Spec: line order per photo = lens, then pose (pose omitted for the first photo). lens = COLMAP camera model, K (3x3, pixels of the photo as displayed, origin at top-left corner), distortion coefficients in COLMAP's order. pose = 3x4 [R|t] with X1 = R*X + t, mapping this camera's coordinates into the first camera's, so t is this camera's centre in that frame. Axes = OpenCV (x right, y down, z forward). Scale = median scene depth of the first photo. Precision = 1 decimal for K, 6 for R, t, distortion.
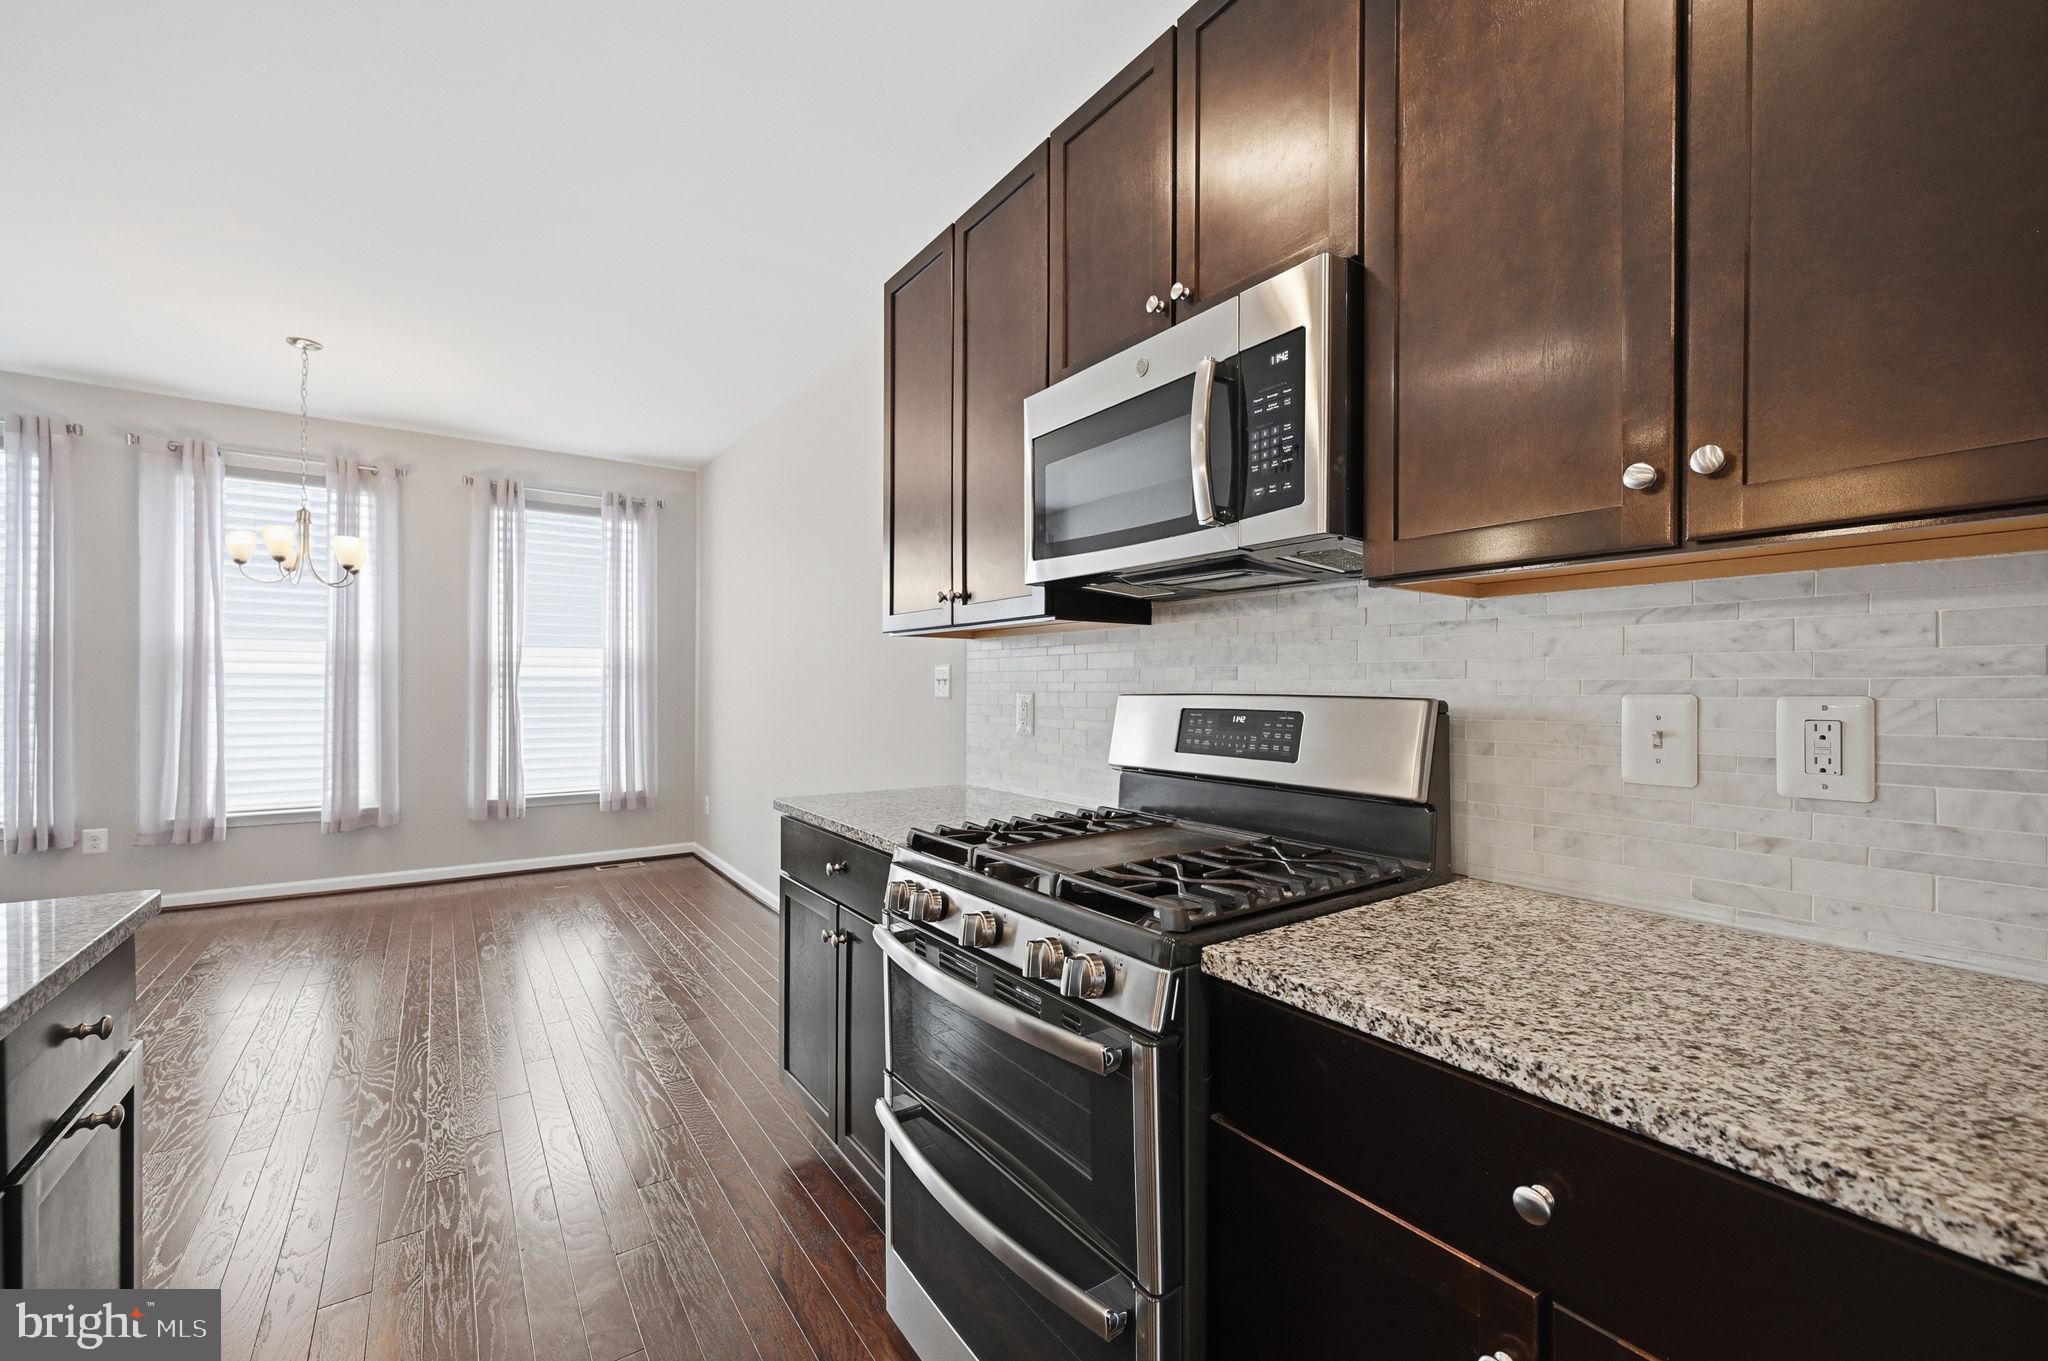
lens RADIAL K [[830.4, 0, 1028.8], [0, 830.4, 694.0], [0, 0, 1]] dist [-0.001699, -0.000104]
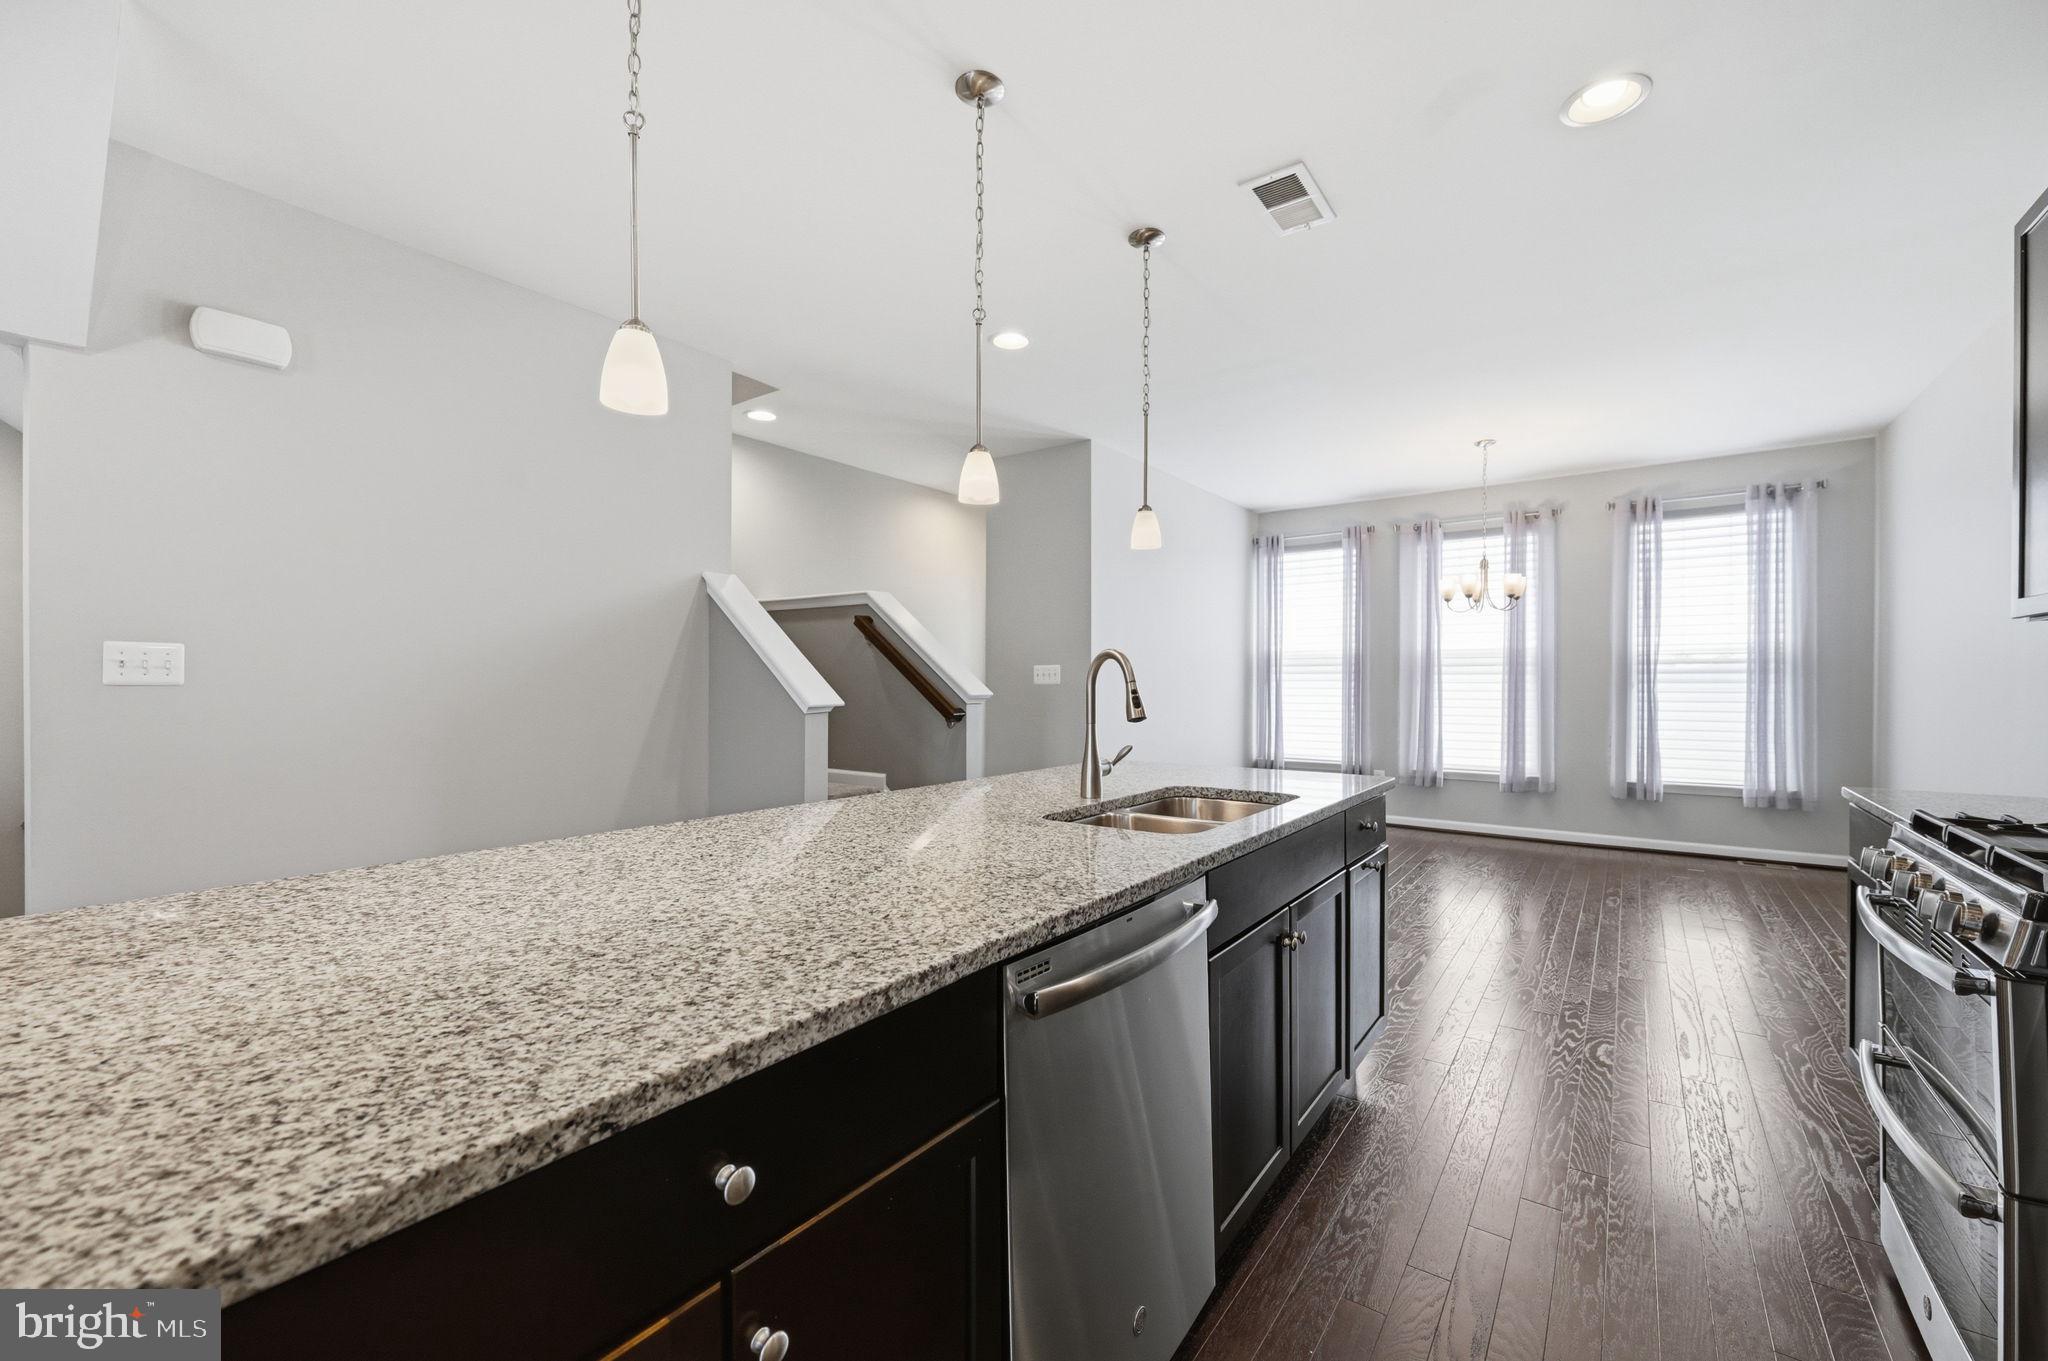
lens RADIAL K [[830.4, 0, 1029.1], [0, 830.4, 684.4], [0, 0, 1]] dist [-0.001699, -0.000104]
pose [[0.317186, -0.002129, -0.948361, 0.180264], [-0.005805, 0.999974, -0.004186, 0.003799], [0.948346, 0.006833, 0.317166, -0.152198]]
